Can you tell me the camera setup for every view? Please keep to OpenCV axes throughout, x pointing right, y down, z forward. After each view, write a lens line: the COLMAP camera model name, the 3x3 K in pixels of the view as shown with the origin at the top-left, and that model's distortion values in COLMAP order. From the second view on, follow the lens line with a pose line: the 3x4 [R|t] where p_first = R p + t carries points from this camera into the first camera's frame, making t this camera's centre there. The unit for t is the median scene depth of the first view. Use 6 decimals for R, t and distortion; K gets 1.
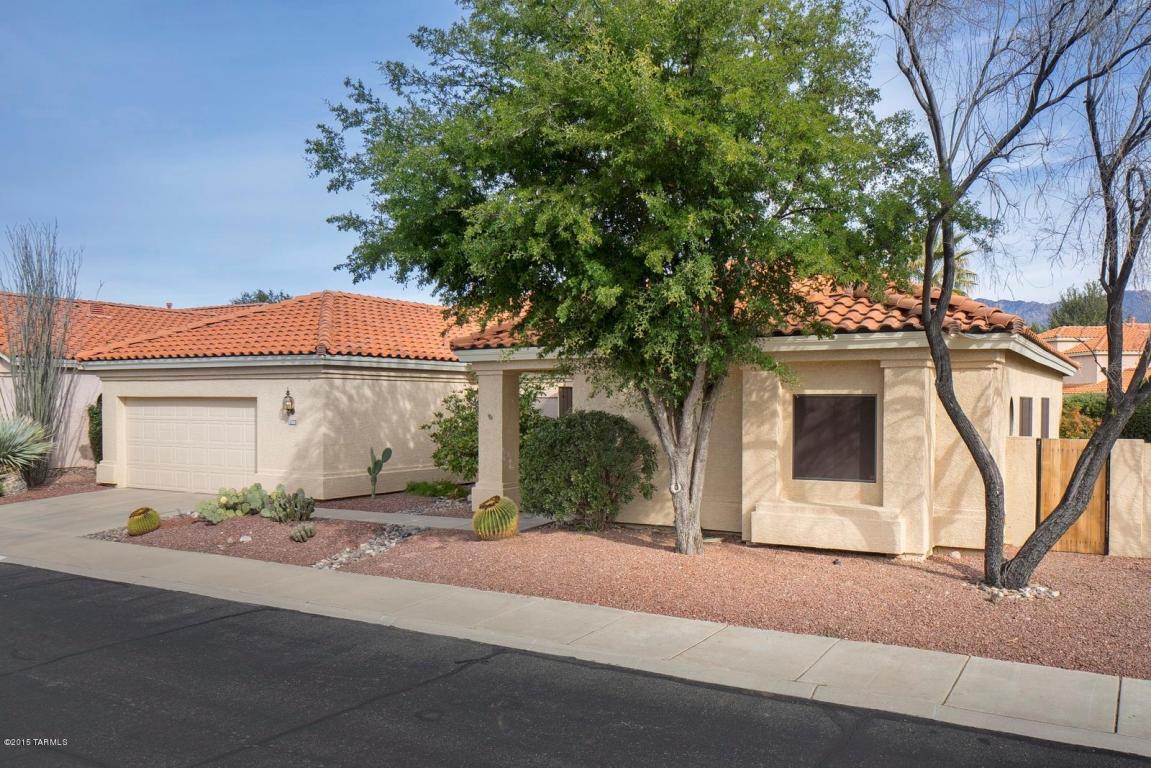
lens RADIAL K [[862.0, 0, 575.5], [0, 862.0, 384.0], [0, 0, 1]] dist [0.005948, 0.005205]
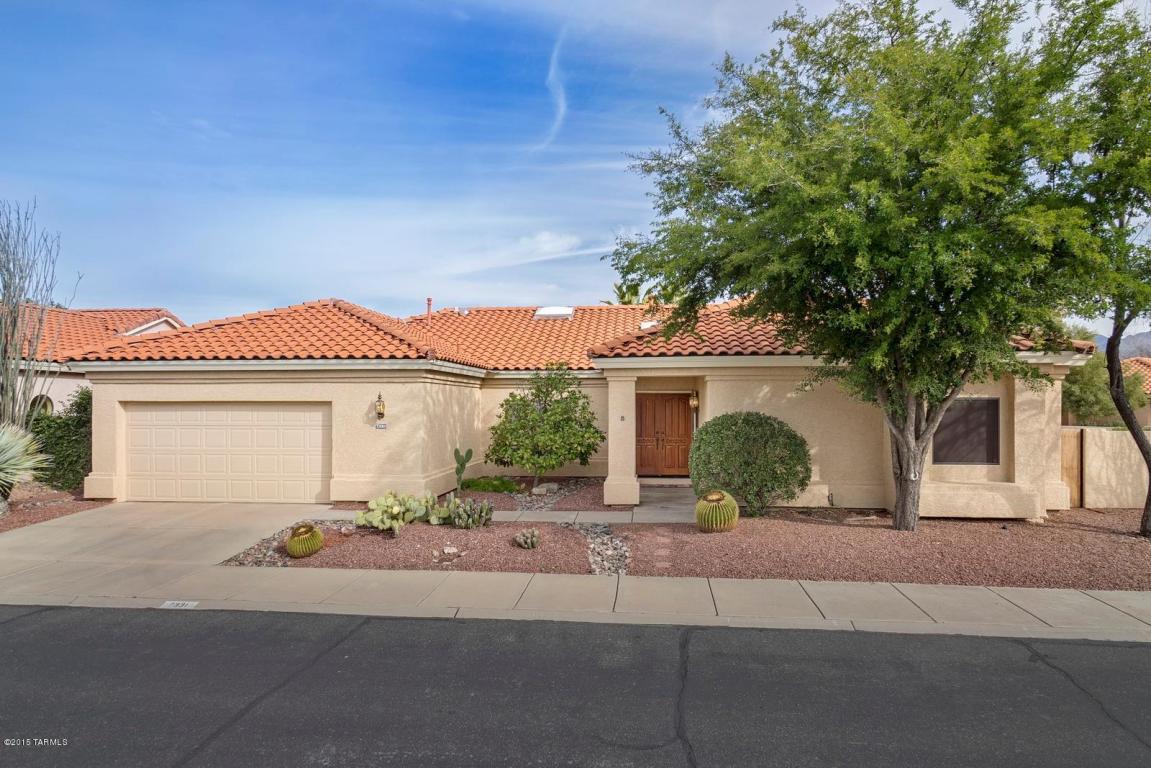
lens RADIAL K [[638.0, 0, 580.0], [0, 638.0, 375.7], [0, 0, 1]] dist [0.002197, 0.000342]
pose [[0.918940, 0.014190, 0.394143, -0.613164], [-0.004540, 0.999667, -0.025405, 0.005318], [-0.394372, 0.021556, 0.918698, 0.338958]]
